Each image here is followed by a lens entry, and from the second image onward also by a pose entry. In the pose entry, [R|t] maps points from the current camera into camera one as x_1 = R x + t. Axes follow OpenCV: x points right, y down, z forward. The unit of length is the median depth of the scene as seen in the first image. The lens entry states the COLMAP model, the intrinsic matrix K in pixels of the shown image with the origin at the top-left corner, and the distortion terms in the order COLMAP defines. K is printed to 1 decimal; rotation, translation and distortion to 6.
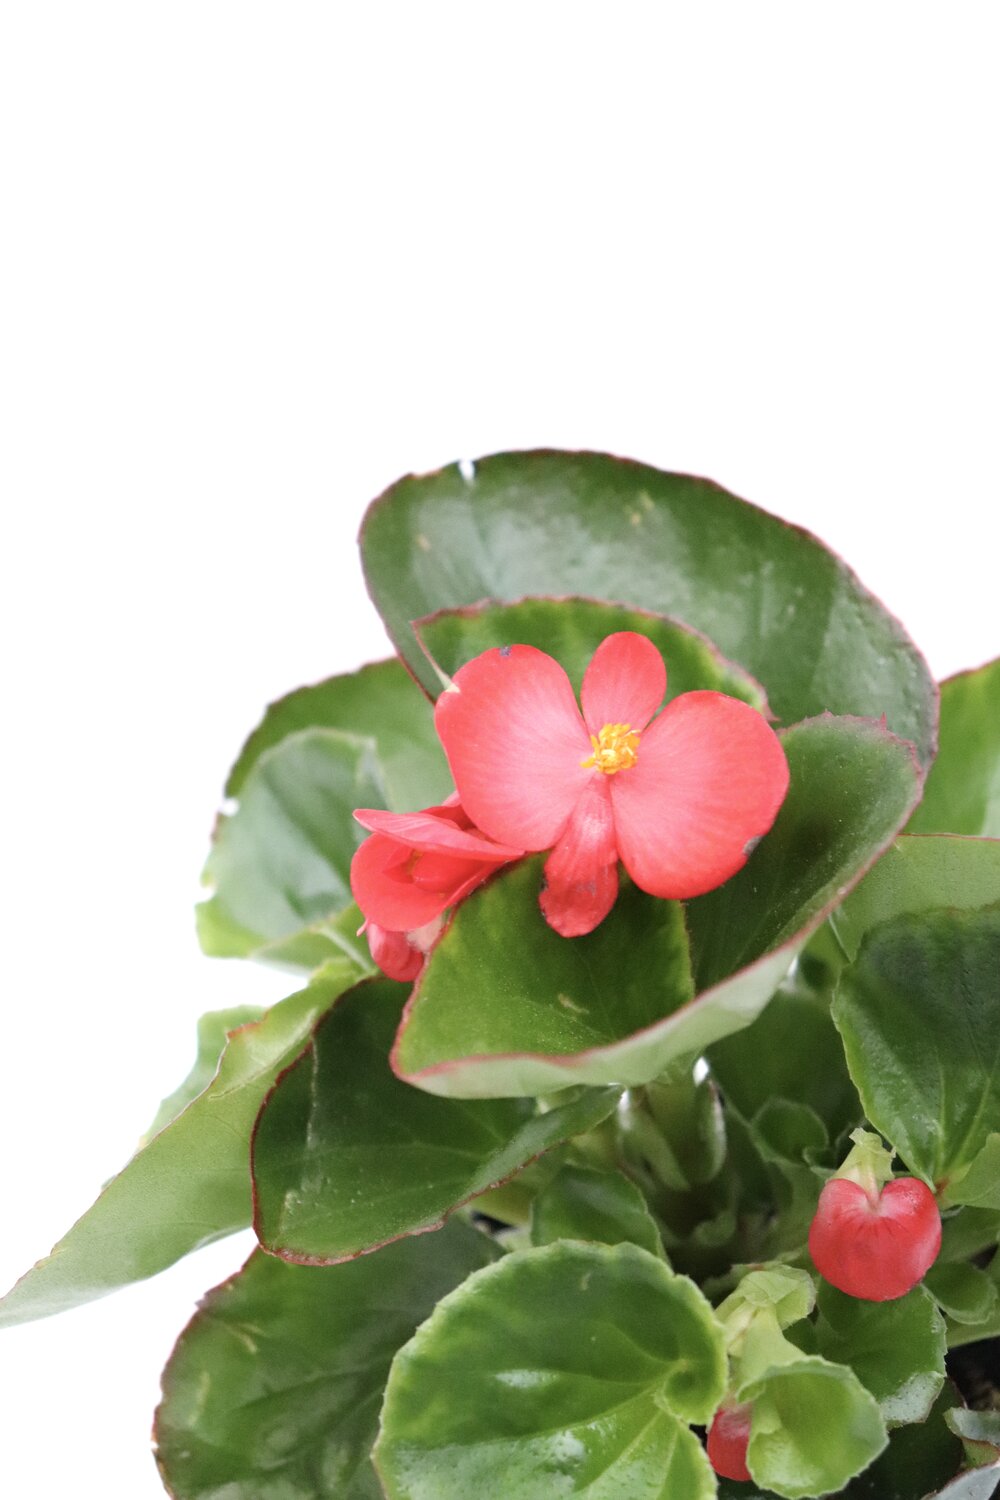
lens RADIAL K [[3535.6, 0, 494.5], [0, 3535.6, 758.4], [0, 0, 1]] dist [0.325130, 0.000000]
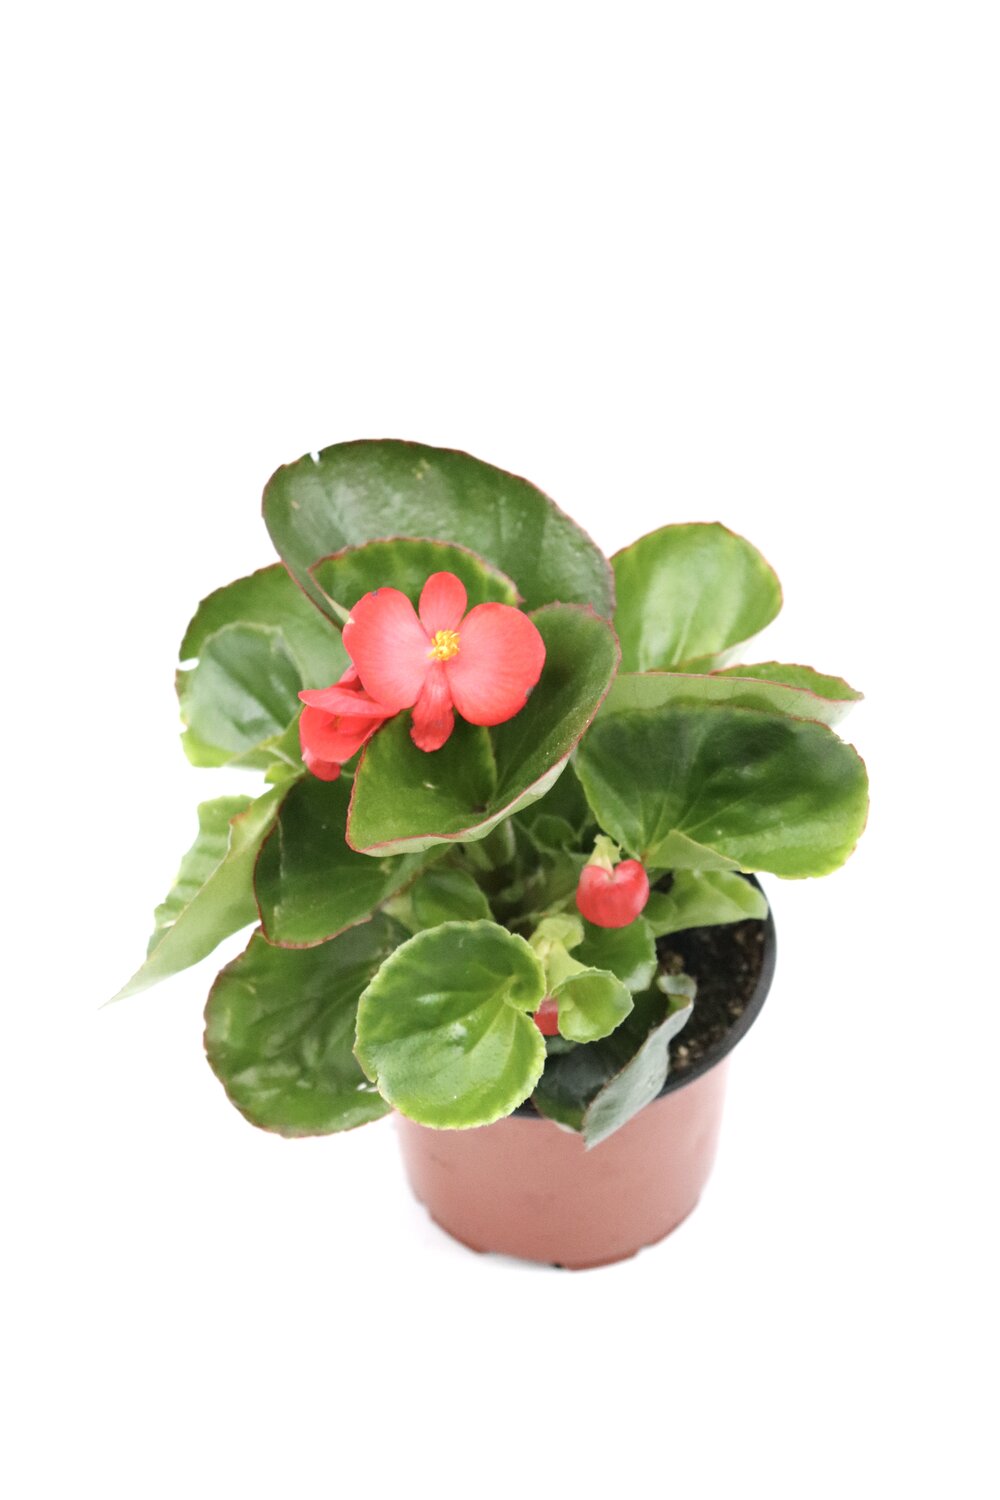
lens RADIAL K [[2887.7, 0, 502.1], [0, 2887.7, 745.0], [0, 0, 1]] dist [0.158791, 0.000000]
pose [[0.986578, -0.116891, 0.114018, -0.099727], [0.100990, 0.985483, 0.136473, -0.135909], [-0.128315, -0.123127, 0.984061, -0.388240]]
